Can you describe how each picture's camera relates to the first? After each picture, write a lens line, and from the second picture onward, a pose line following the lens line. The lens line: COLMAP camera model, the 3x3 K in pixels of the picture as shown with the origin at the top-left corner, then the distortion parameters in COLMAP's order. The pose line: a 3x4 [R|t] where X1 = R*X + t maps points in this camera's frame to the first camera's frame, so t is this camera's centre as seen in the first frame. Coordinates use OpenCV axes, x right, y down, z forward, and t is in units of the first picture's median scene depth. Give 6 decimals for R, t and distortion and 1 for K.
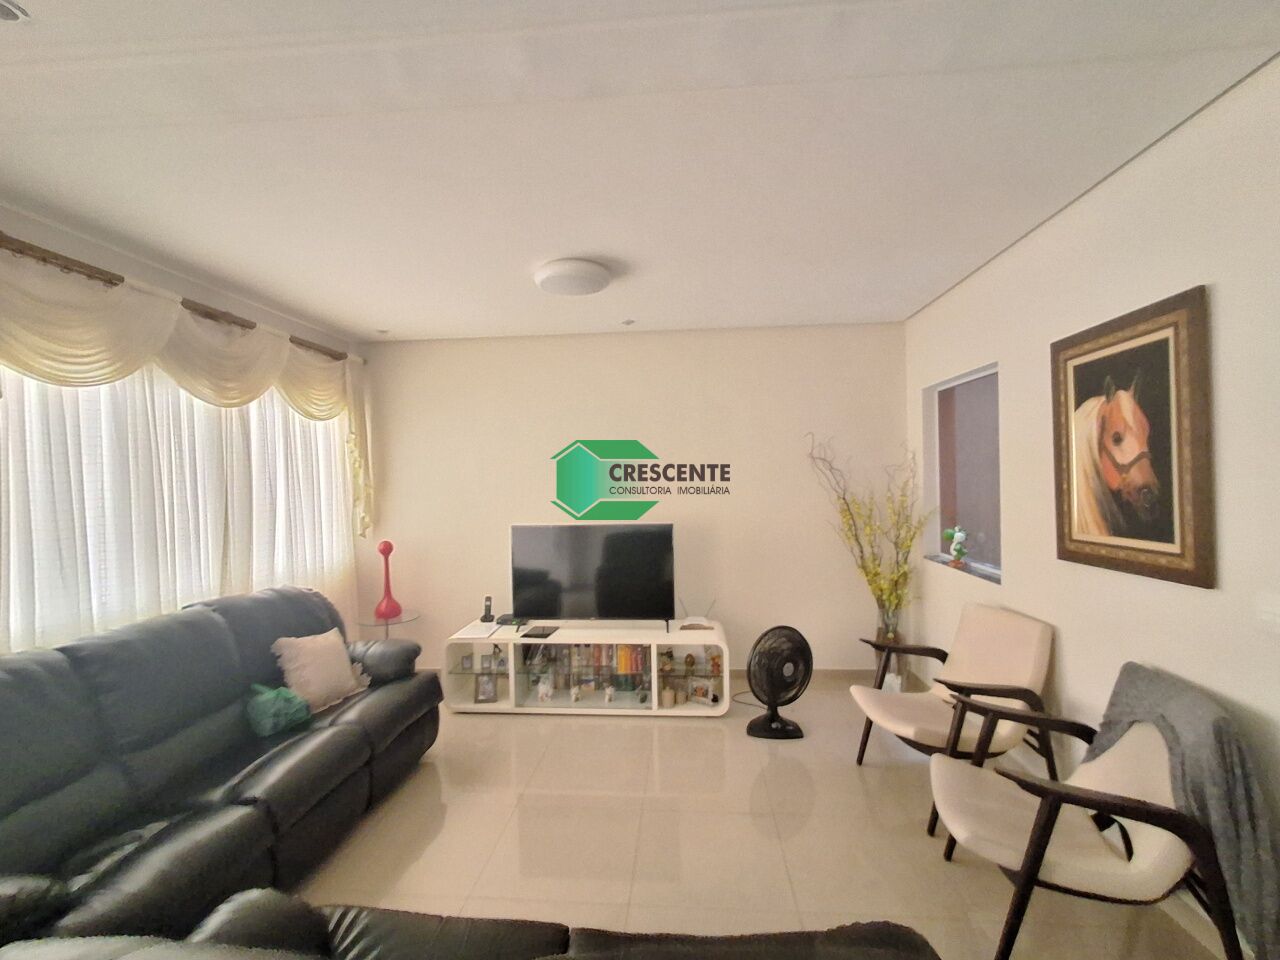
lens RADIAL K [[587.1, 0, 641.1], [0, 587.1, 485.2], [0, 0, 1]] dist [-0.000198, 0.000815]
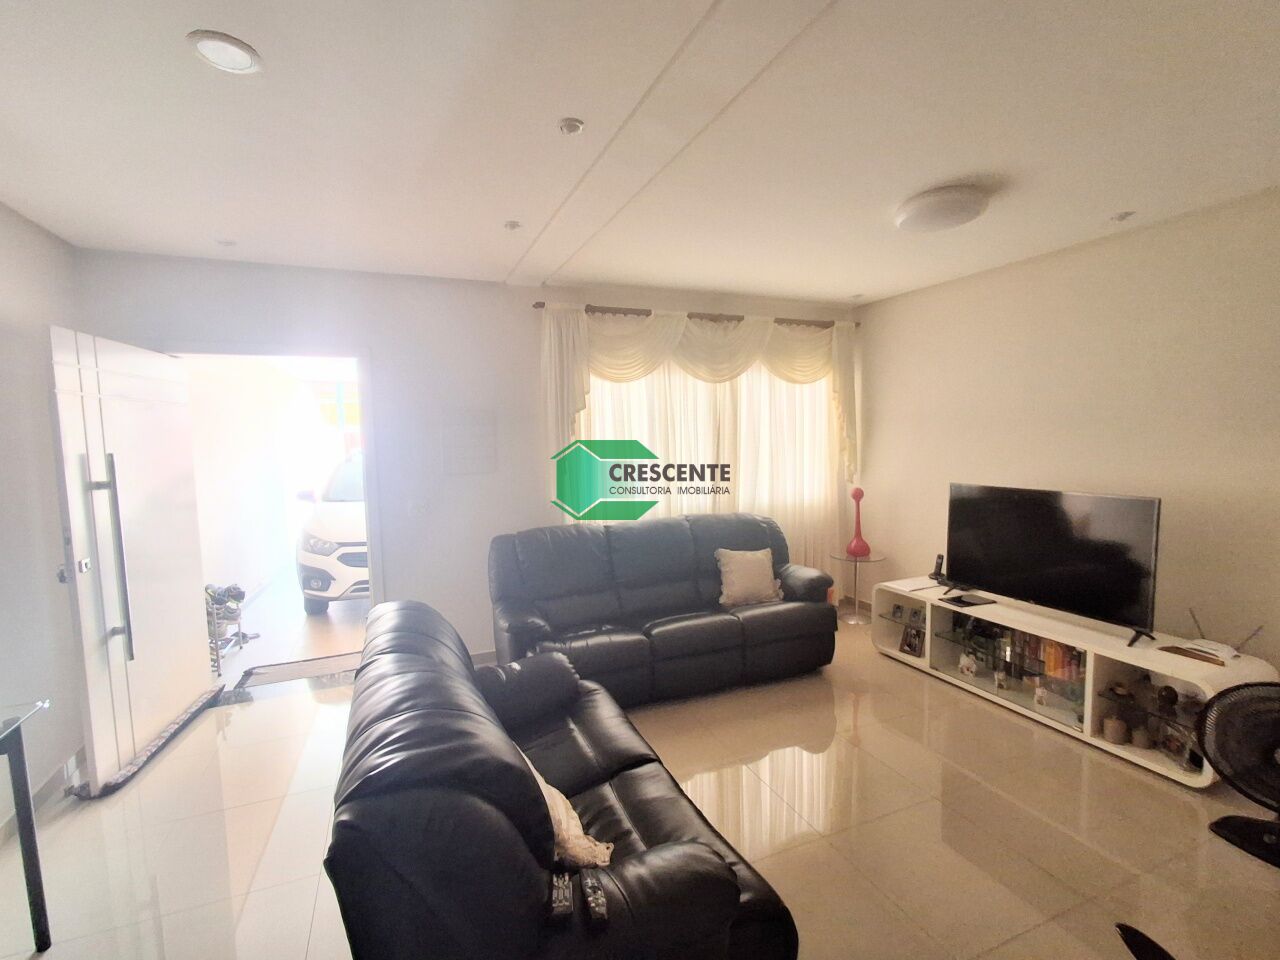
lens RADIAL K [[587.1, 0, 641.1], [0, 587.1, 485.2], [0, 0, 1]] dist [-0.000198, 0.000815]
pose [[0.466374, 0.084703, -0.880523, 0.398229], [0.002382, 0.995281, 0.097003, -0.021086], [0.884584, -0.047337, 0.463972, 0.135961]]
